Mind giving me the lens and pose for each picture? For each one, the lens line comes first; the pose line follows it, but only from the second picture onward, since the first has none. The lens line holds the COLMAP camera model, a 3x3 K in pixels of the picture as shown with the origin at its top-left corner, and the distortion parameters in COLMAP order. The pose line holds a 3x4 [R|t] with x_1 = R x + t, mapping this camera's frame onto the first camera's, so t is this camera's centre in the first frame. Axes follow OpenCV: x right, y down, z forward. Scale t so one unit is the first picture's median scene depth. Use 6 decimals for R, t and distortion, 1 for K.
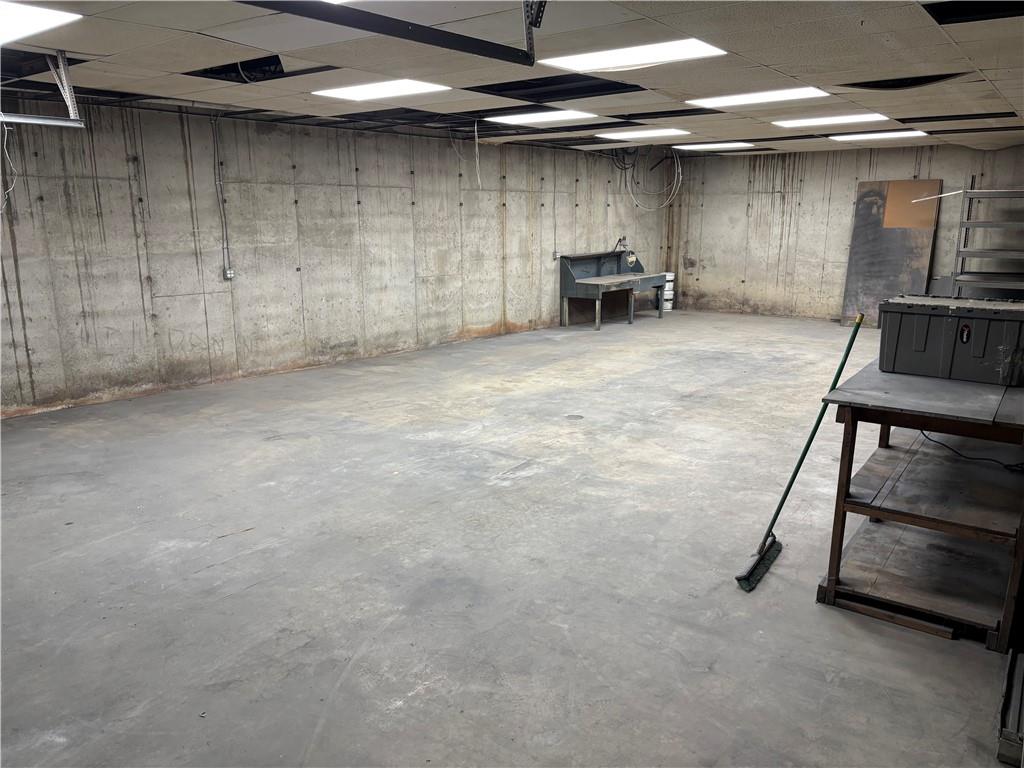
lens RADIAL K [[775.3, 0, 511.2], [0, 775.3, 384.0], [0, 0, 1]] dist [0.026731, -0.008764]
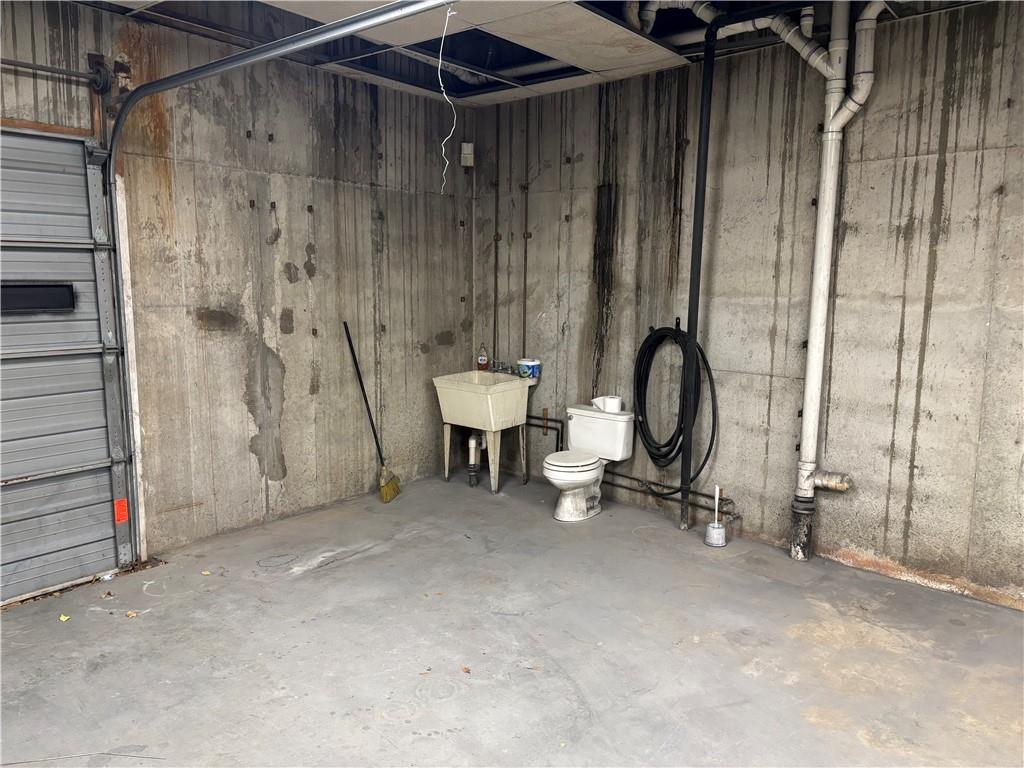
lens RADIAL K [[775.3, 0, 511.2], [0, 775.3, 384.0], [0, 0, 1]] dist [0.026731, -0.008764]
pose [[-0.028419, 0.135984, -0.990303, -0.069000], [-0.225499, 0.964293, 0.138883, -0.112005], [0.973829, 0.227259, 0.003260, 0.702572]]
